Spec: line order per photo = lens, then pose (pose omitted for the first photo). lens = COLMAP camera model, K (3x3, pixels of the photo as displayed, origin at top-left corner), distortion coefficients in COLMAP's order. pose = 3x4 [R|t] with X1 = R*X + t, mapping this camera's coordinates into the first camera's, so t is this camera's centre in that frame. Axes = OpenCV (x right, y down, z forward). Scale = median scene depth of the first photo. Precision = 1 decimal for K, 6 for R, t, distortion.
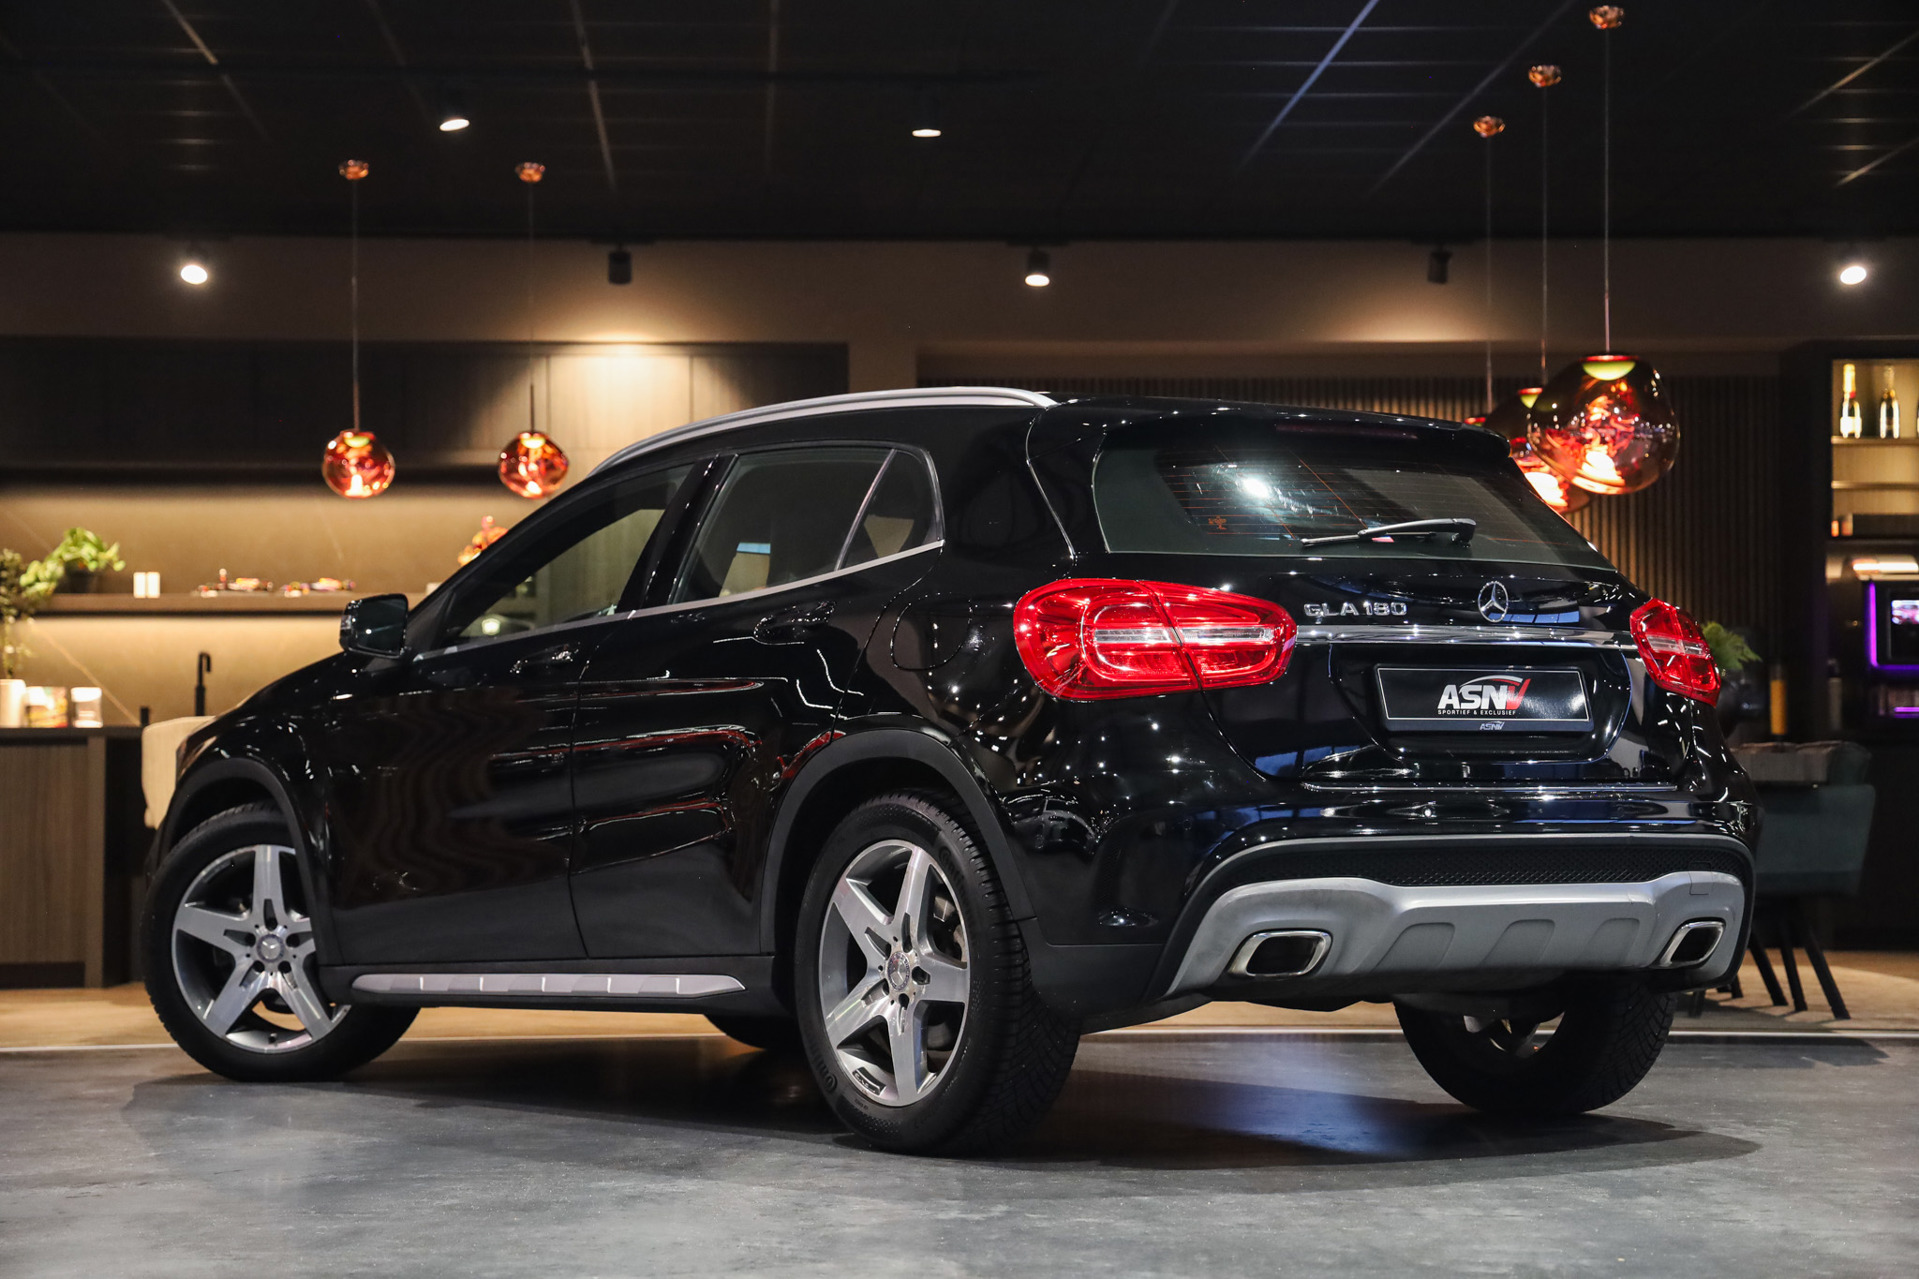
lens RADIAL K [[4095.6, 0, 962.3], [0, 4095.6, 638.9], [0, 0, 1]] dist [0.356907, 0.000000]
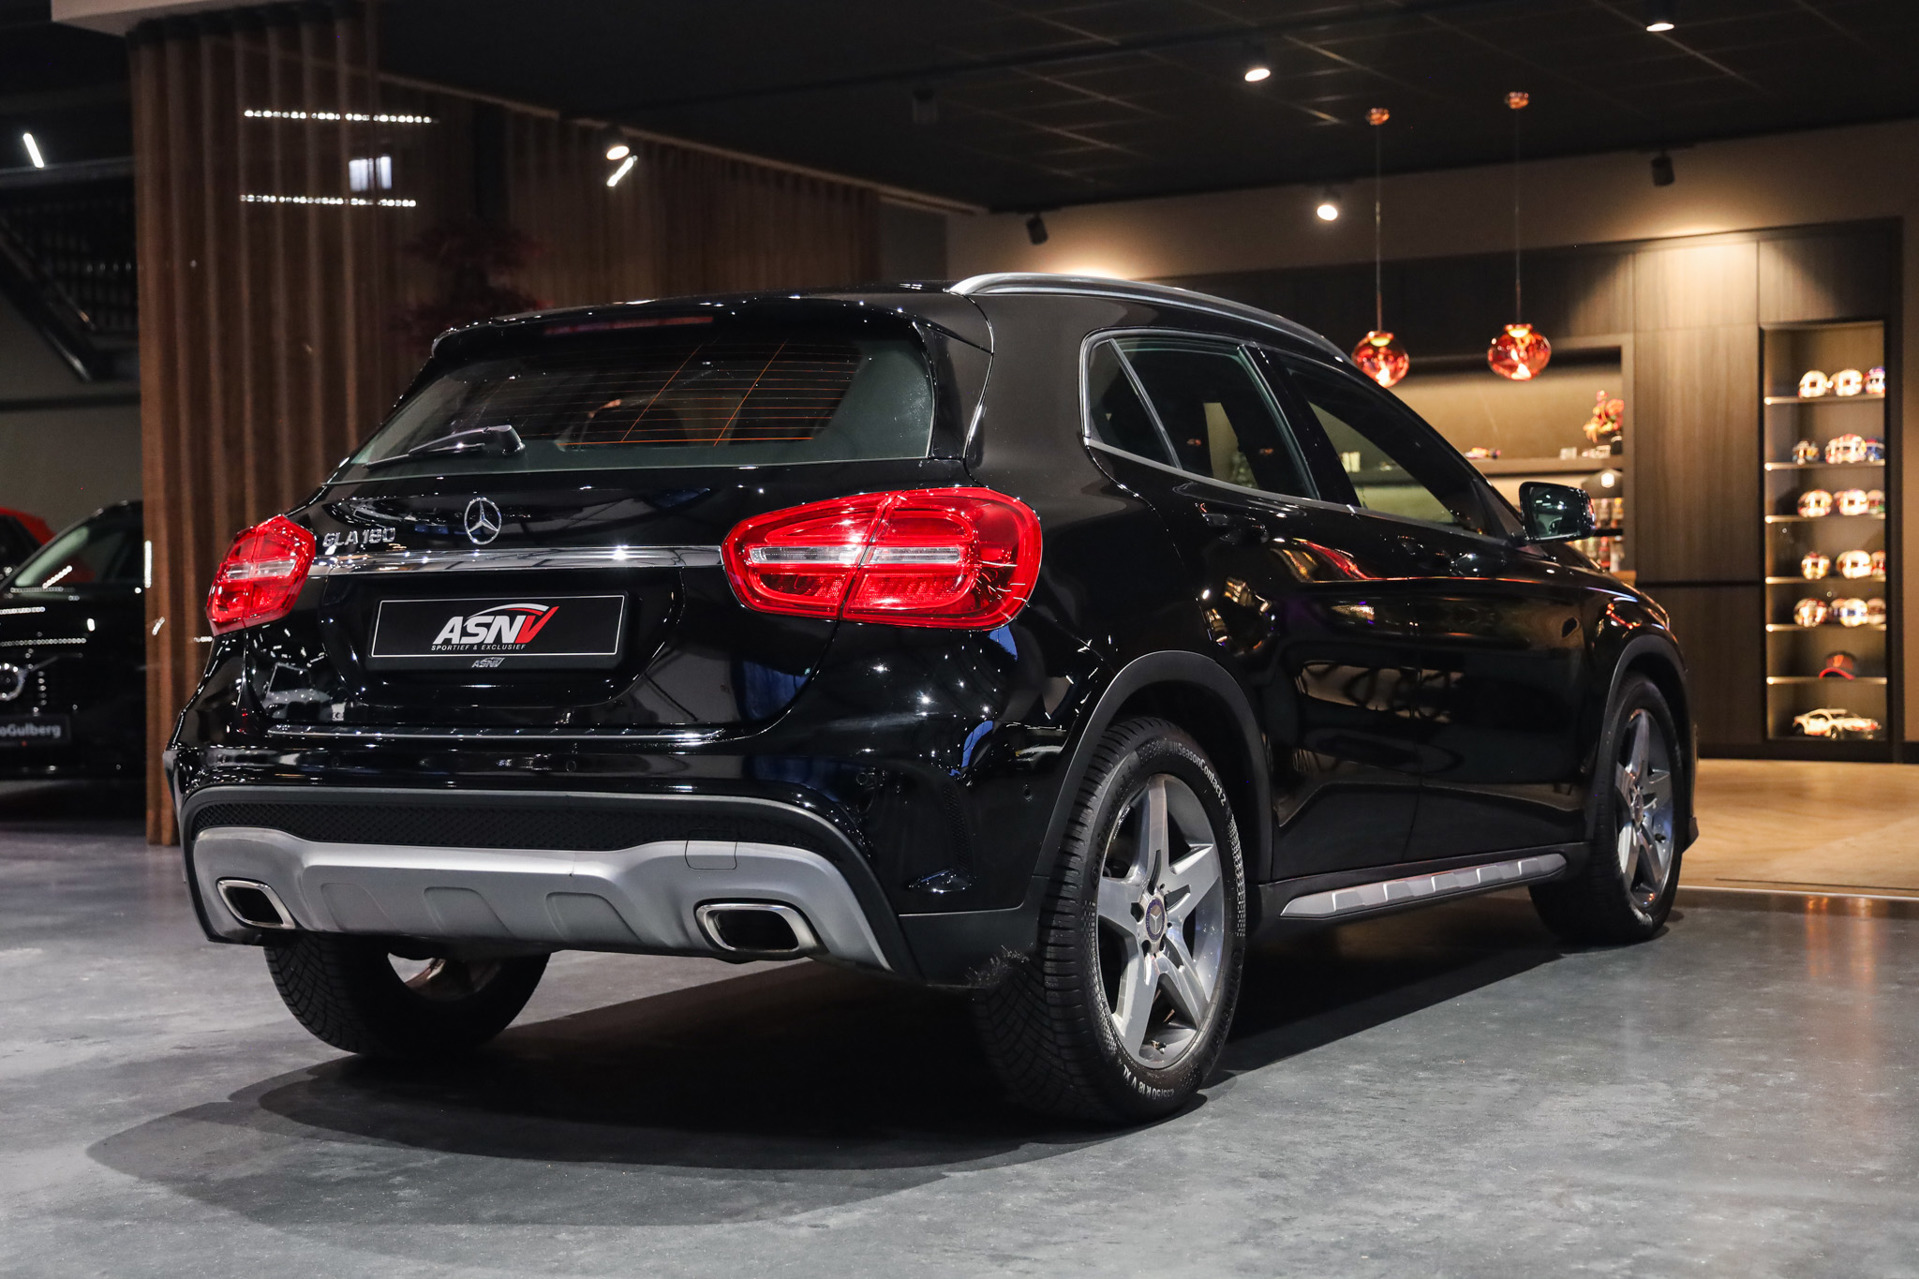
lens RADIAL K [[2850.0, 0, 950.0], [0, 2850.0, 634.2], [0, 0, 1]] dist [0.174406, 0.000000]
pose [[0.834364, 0.000722, -0.551214, 0.212786], [0.031523, 0.998300, 0.049024, -0.006980], [0.550312, -0.058280, 0.832923, 0.220352]]
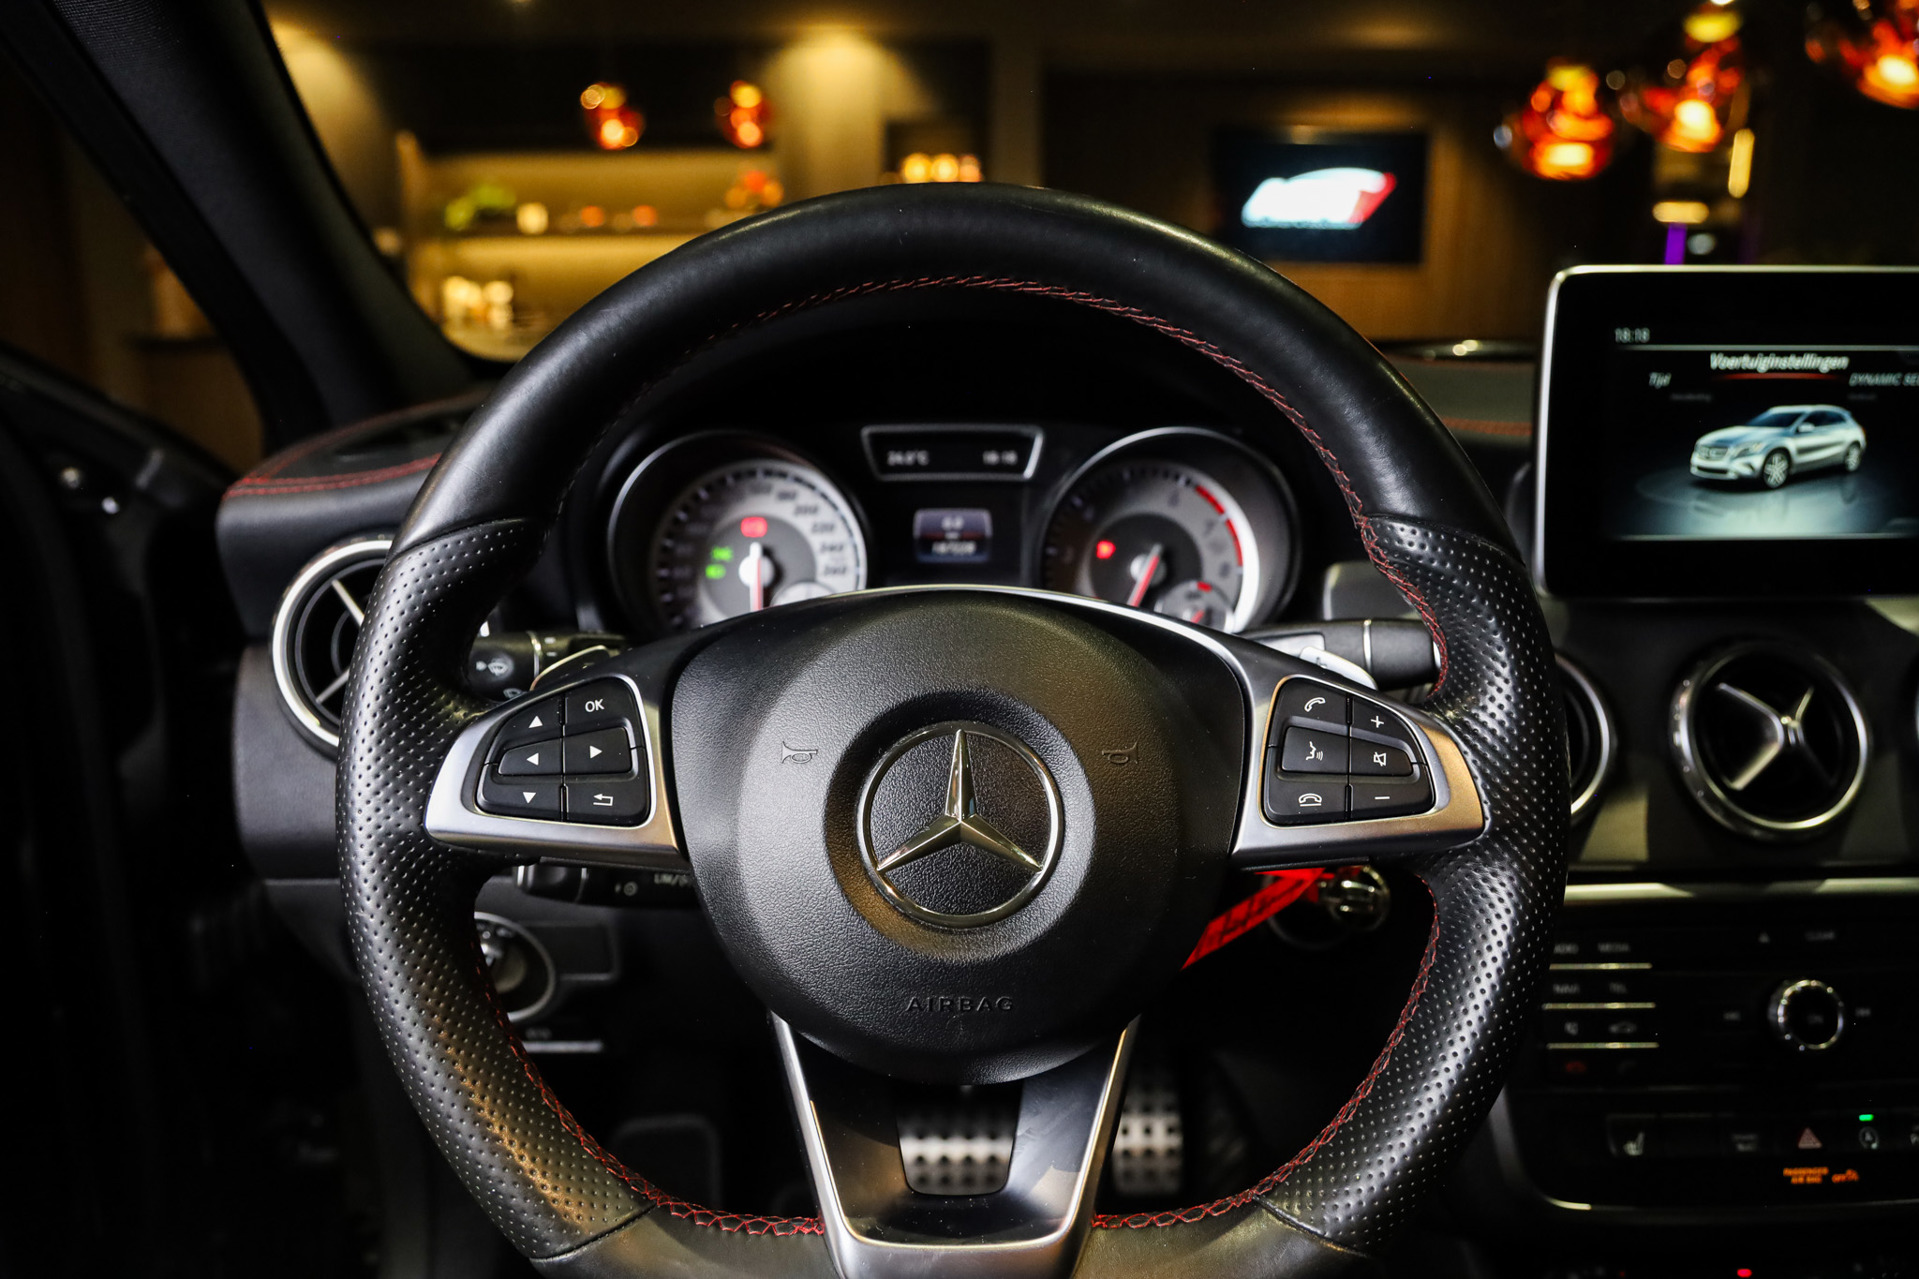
lens RADIAL K [[1304.6, 0, 962.2], [0, 1304.6, 633.0], [0, 0, 1]] dist [-0.089864, 0.049792]
pose [[0.999356, 0.011882, -0.033864, -0.023583], [-0.001576, 0.957217, 0.289365, -0.004309], [0.035854, -0.289126, 0.956620, 0.579014]]
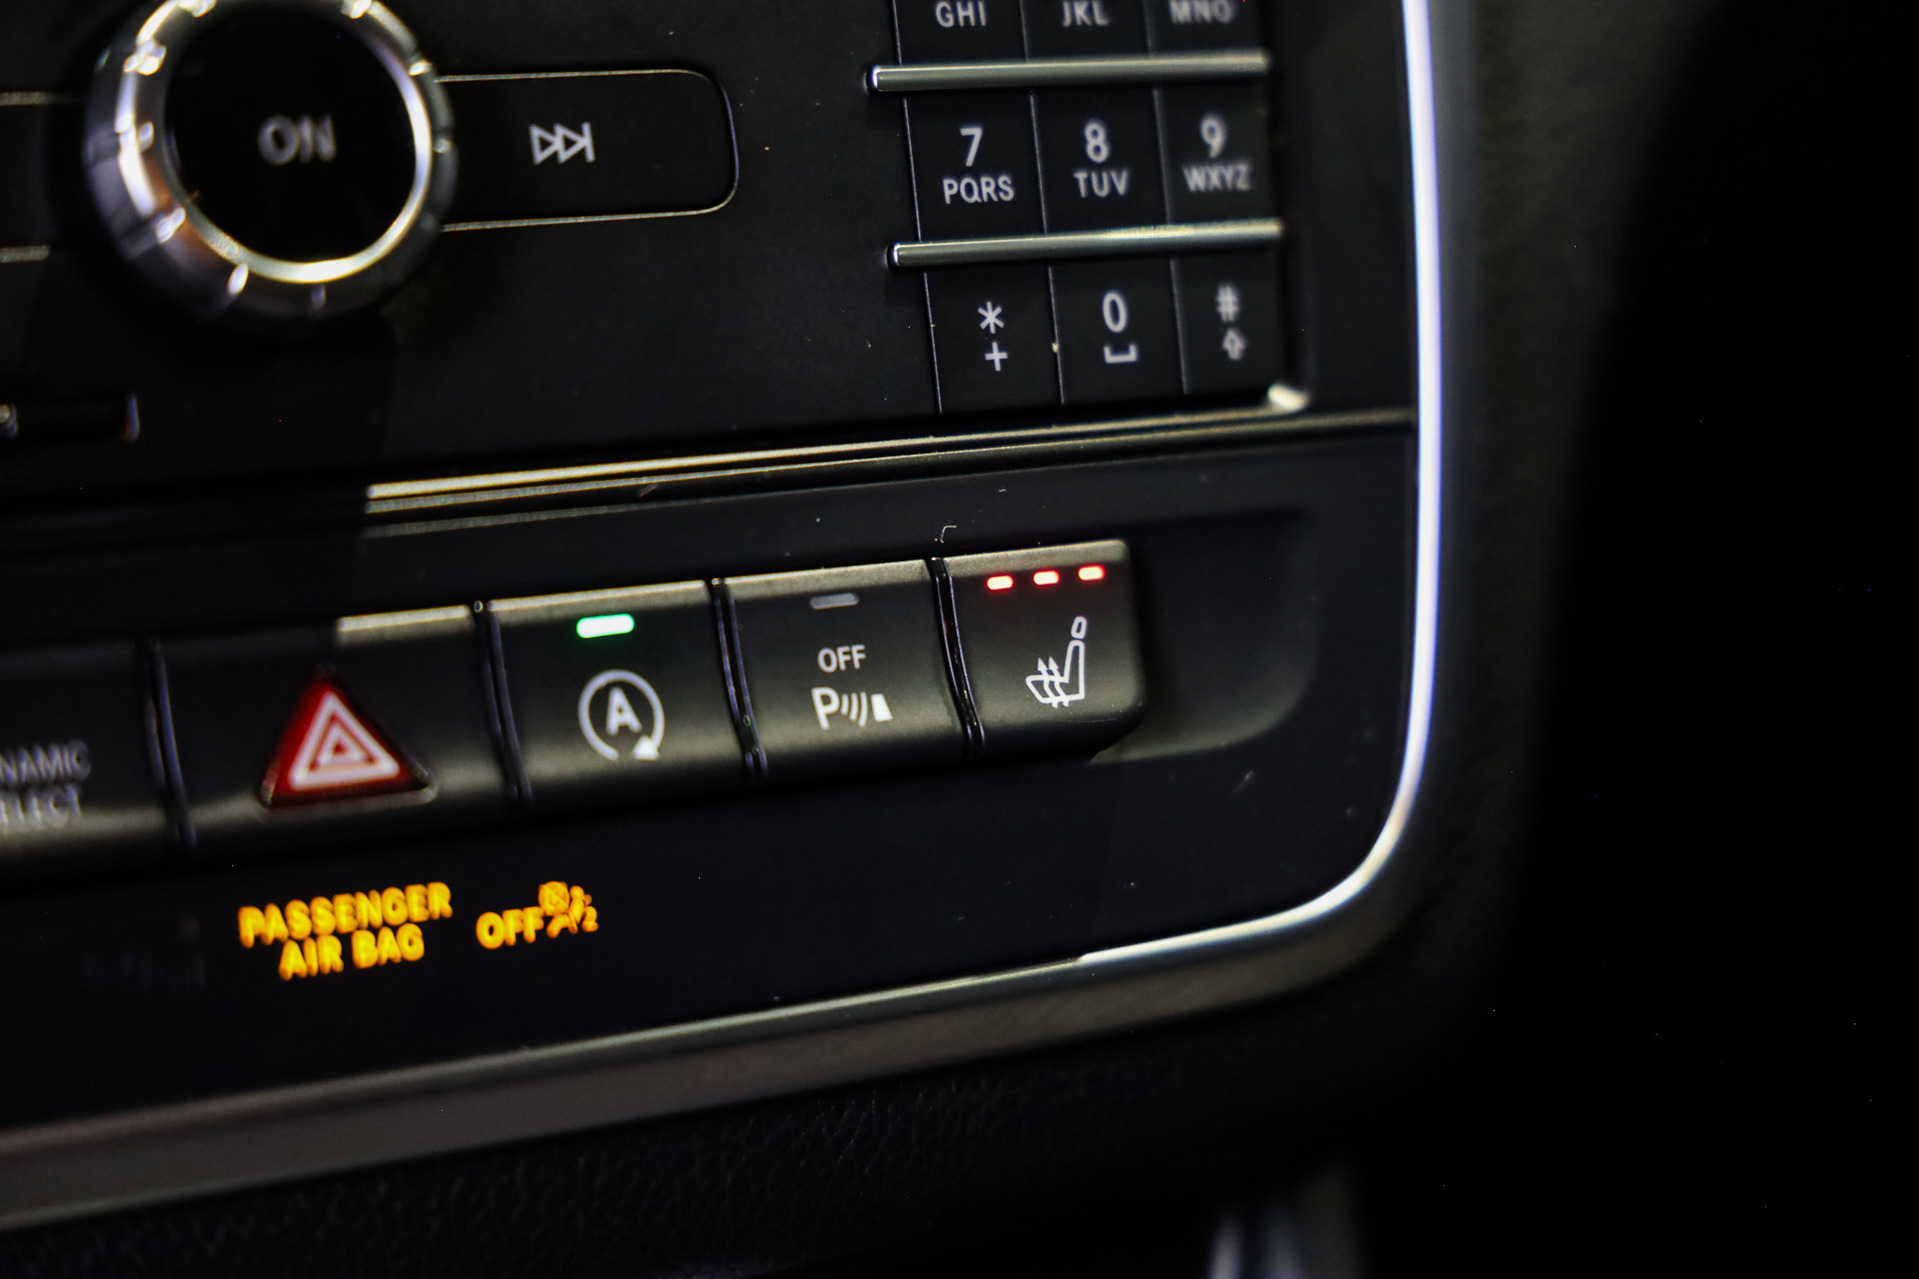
lens RADIAL K [[5164.2, 0, 961.1], [0, 5164.2, 629.3], [0, 0, 1]] dist [0.409526, 0.000000]
pose [[0.902346, -0.081732, 0.423192, -0.011011], [-0.059236, 0.949023, 0.309592, 0.008560], [-0.426922, -0.304427, 0.851506, 0.582613]]
